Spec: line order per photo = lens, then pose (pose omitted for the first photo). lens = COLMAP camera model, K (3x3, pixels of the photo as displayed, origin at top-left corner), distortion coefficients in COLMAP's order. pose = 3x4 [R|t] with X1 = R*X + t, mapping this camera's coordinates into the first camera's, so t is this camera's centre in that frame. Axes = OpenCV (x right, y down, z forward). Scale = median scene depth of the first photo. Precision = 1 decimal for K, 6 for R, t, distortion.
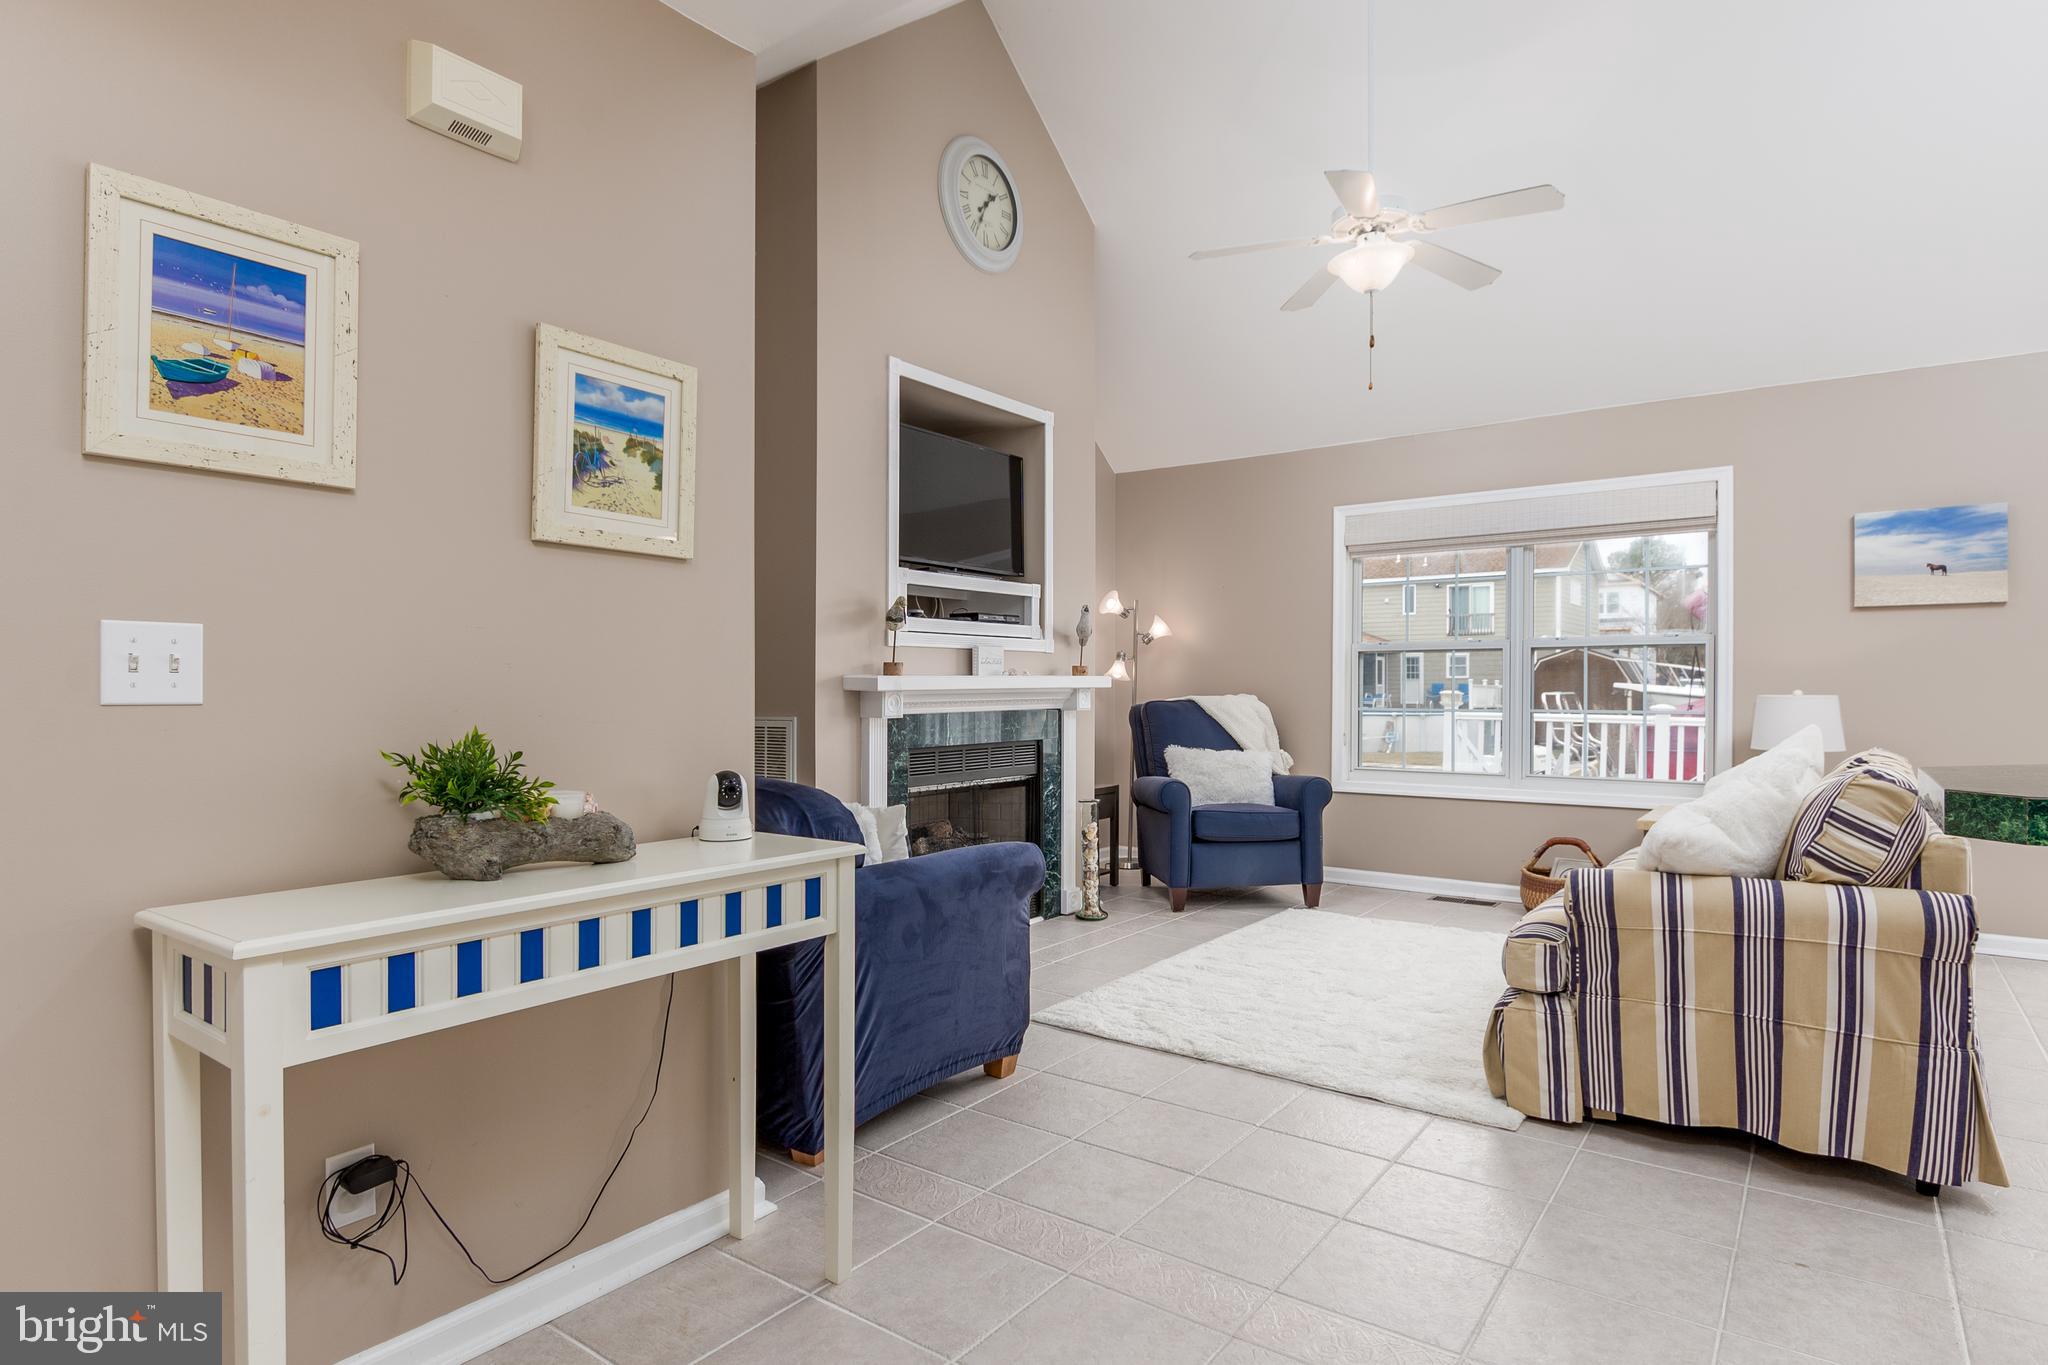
lens RADIAL K [[1097.0, 0, 1020.2], [0, 1097.0, 686.3], [0, 0, 1]] dist [0.000155, 0.002105]
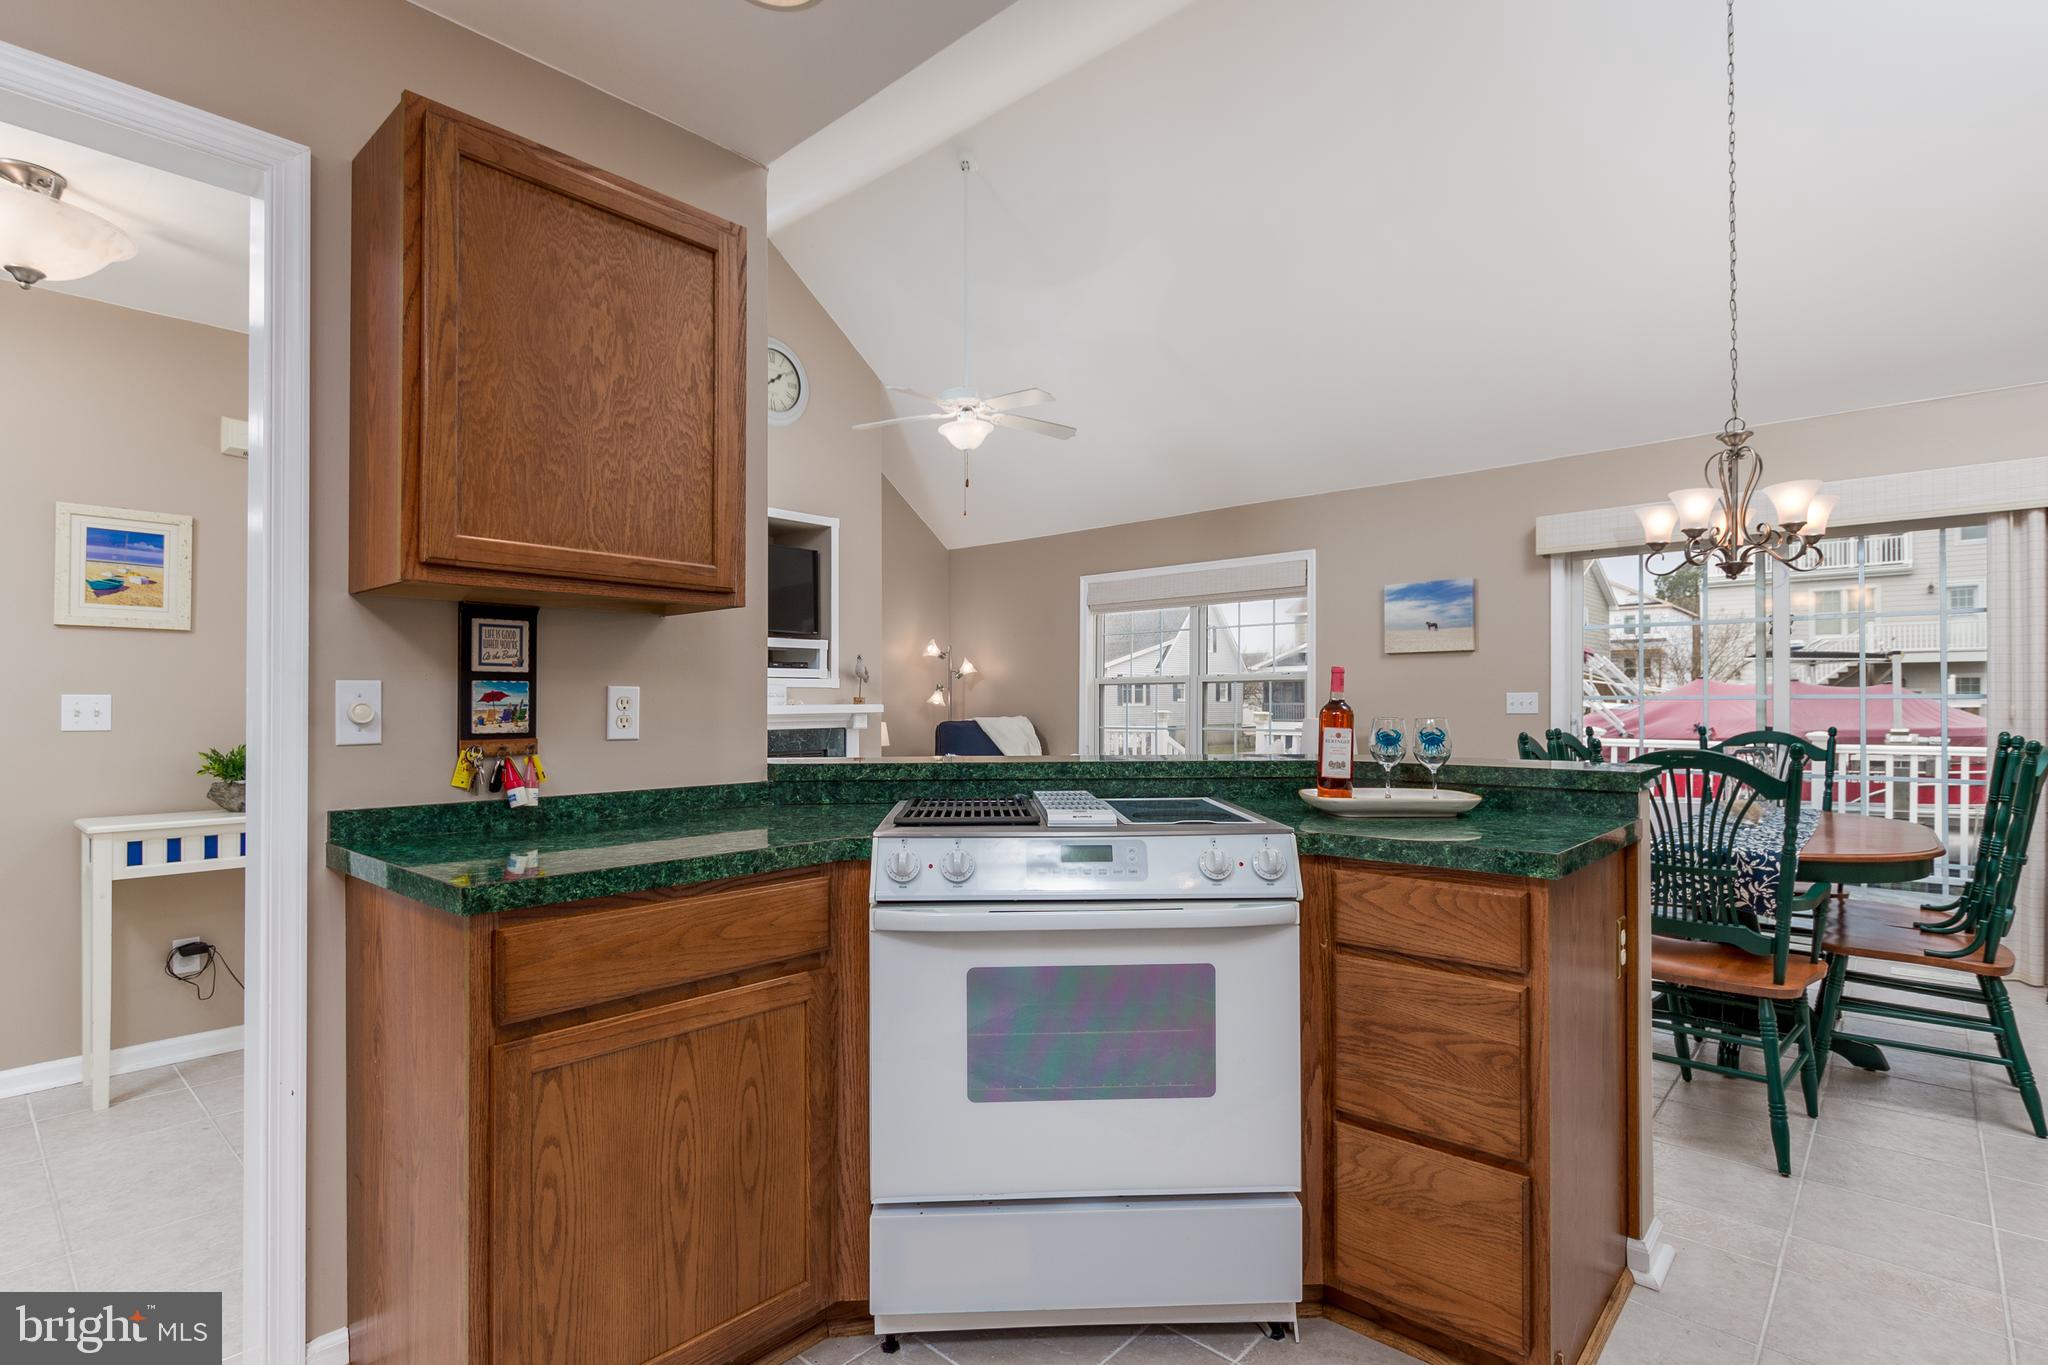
lens RADIAL K [[993.7, 0, 1025.8], [0, 993.7, 690.1], [0, 0, 1]] dist [0.000842, 0.002638]
pose [[0.996215, -0.004532, -0.086809, 0.436859], [0.003401, 0.999907, -0.013182, -0.011229], [0.086860, 0.012836, 0.996138, -0.293155]]
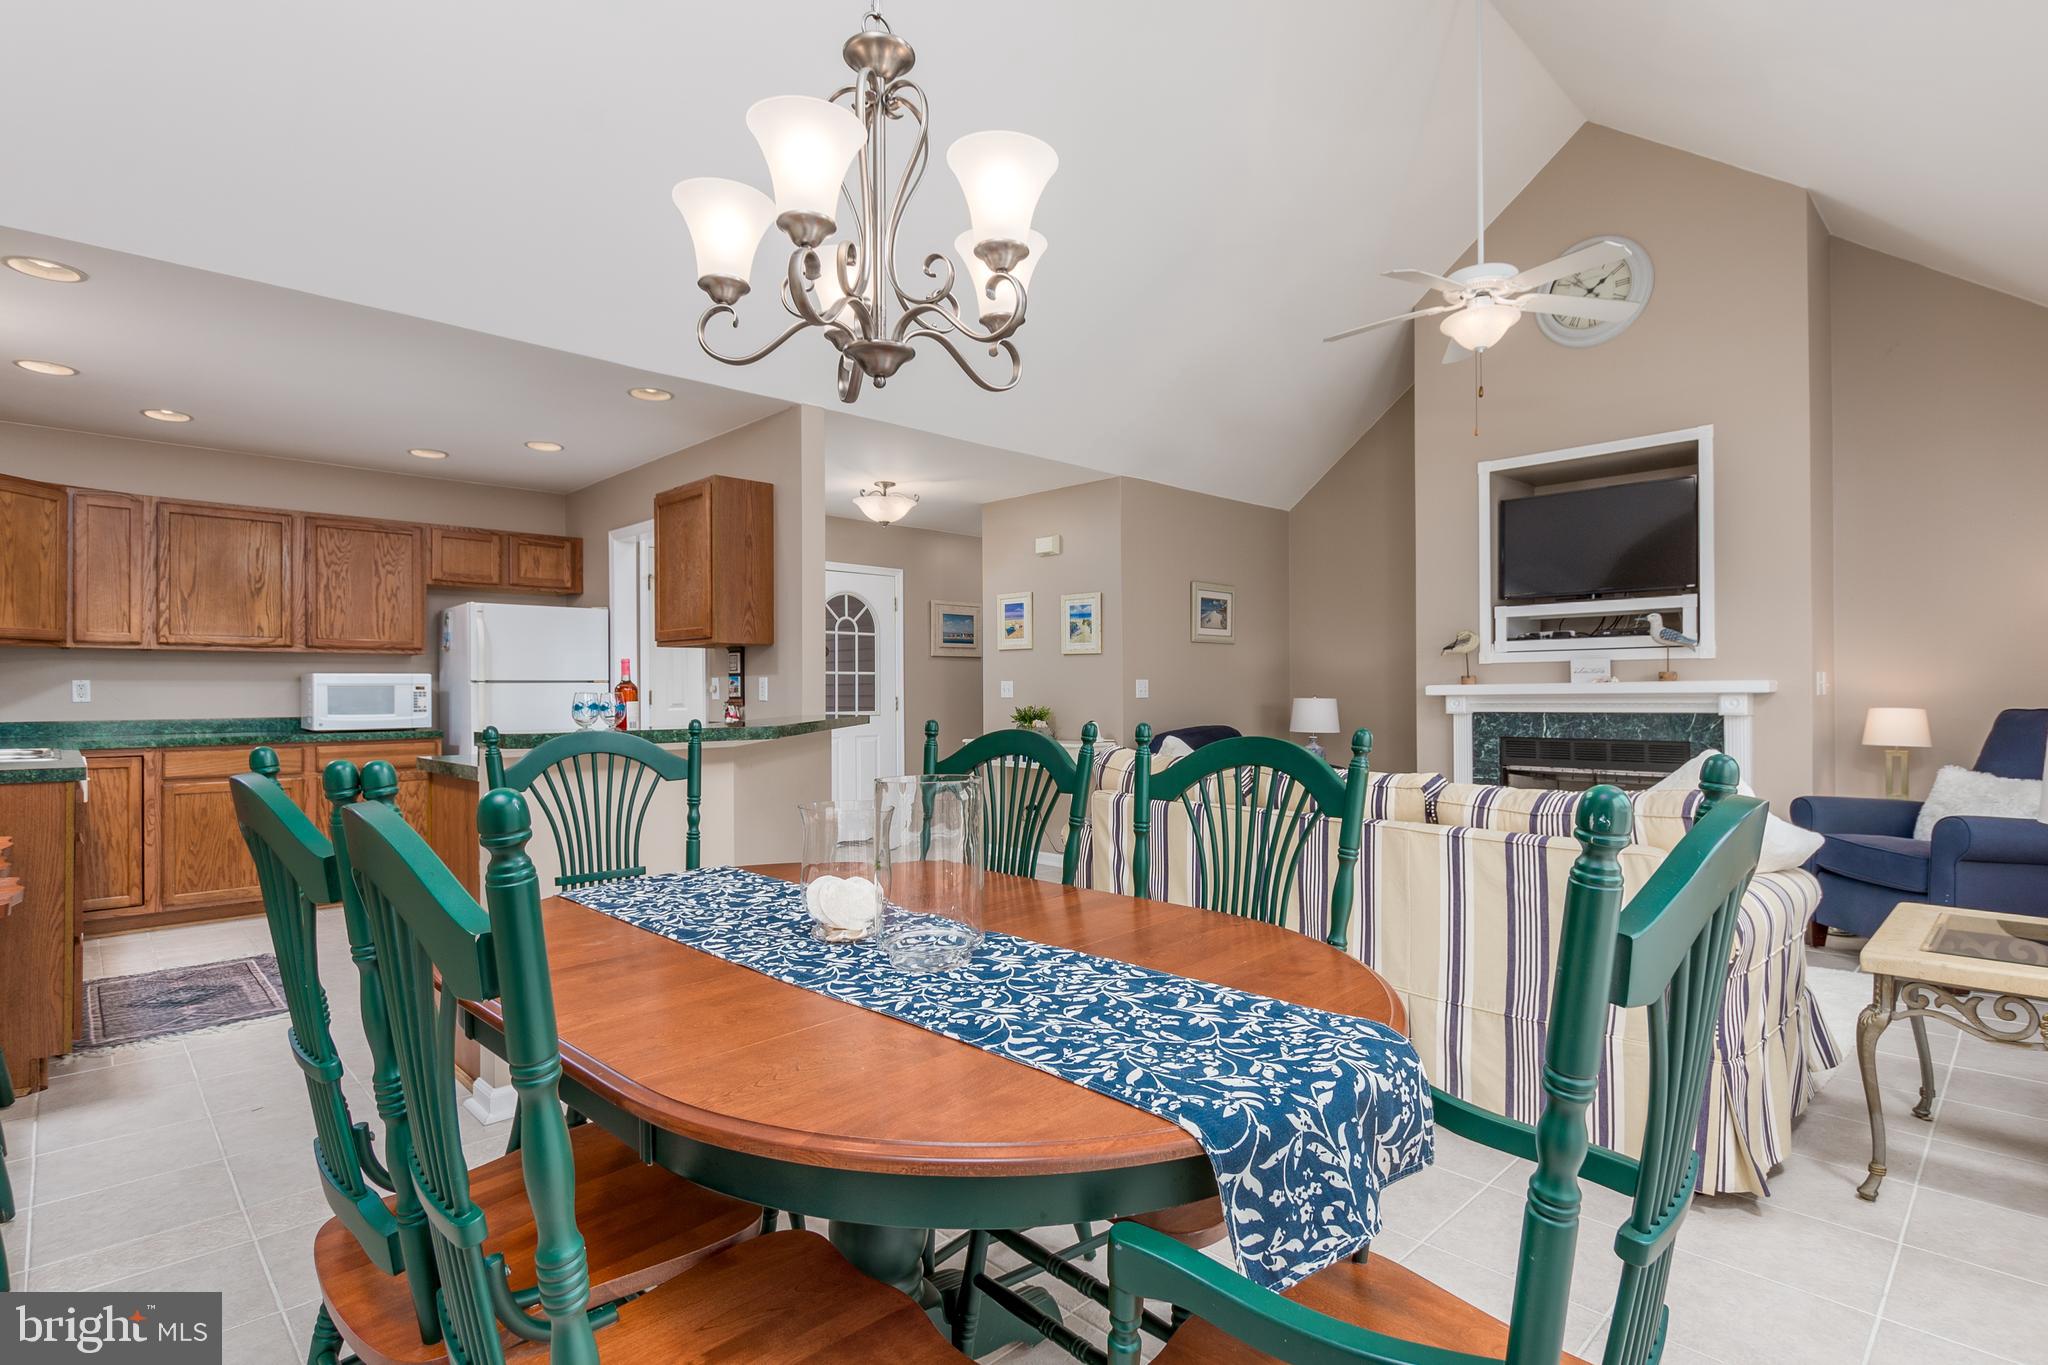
lens RADIAL K [[1041.2, 0, 1018.2], [0, 1041.2, 690.2], [0, 0, 1]] dist [0.002289, -0.000072]
pose [[-0.159677, -0.000273, -0.987169, 1.262291], [0.004817, 0.999988, -0.001056, -0.003748], [0.987158, -0.004924, -0.159673, 0.586823]]
